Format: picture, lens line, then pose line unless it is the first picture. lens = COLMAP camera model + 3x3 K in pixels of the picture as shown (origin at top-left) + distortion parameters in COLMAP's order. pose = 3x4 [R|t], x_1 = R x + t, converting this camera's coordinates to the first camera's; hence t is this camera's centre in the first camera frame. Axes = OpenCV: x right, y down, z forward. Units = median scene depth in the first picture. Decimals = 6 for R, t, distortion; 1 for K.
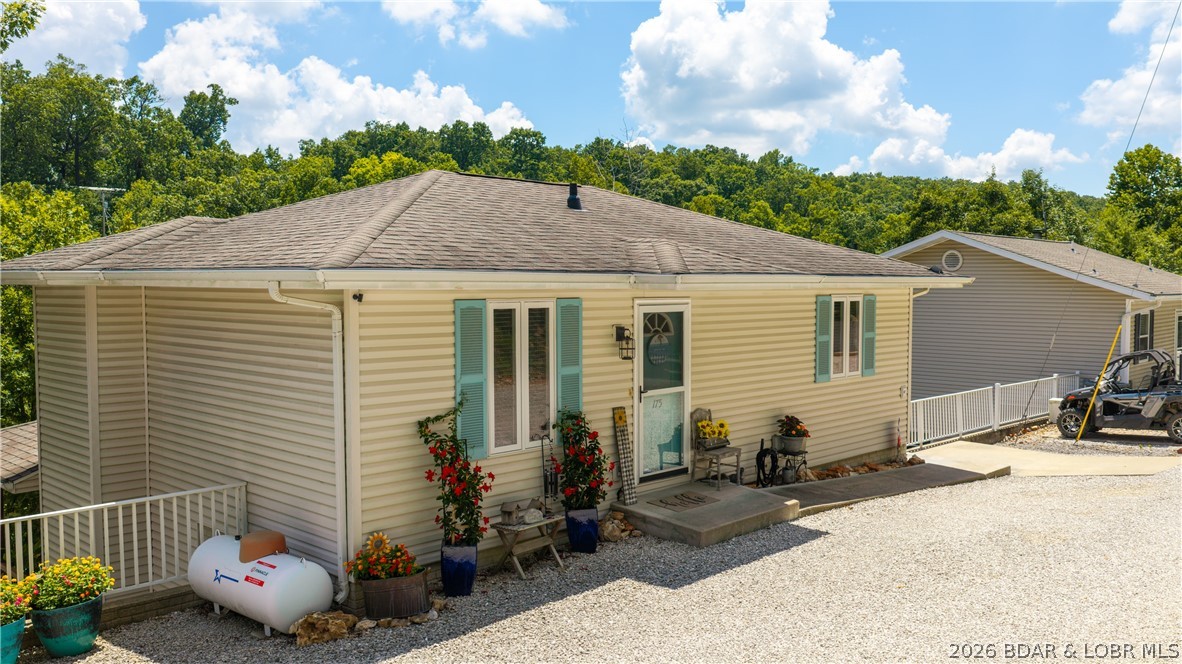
lens RADIAL K [[973.2, 0, 589.2], [0, 973.2, 330.0], [0, 0, 1]] dist [0.002579, -0.001428]
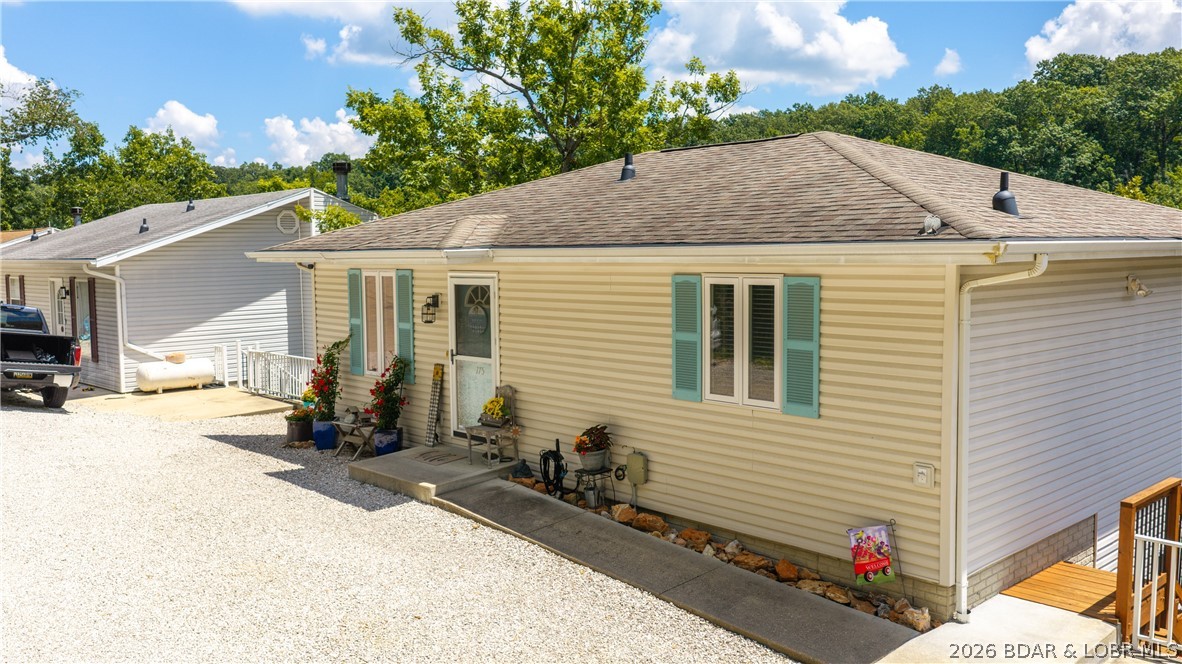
lens RADIAL K [[973.2, 0, 589.2], [0, 973.2, 337.1], [0, 0, 1]] dist [0.002579, -0.001428]
pose [[-0.055441, 0.076954, -0.995492, 0.969832], [-0.045774, 0.995781, 0.079525, -0.044441], [0.997412, 0.049977, -0.051684, 1.015949]]
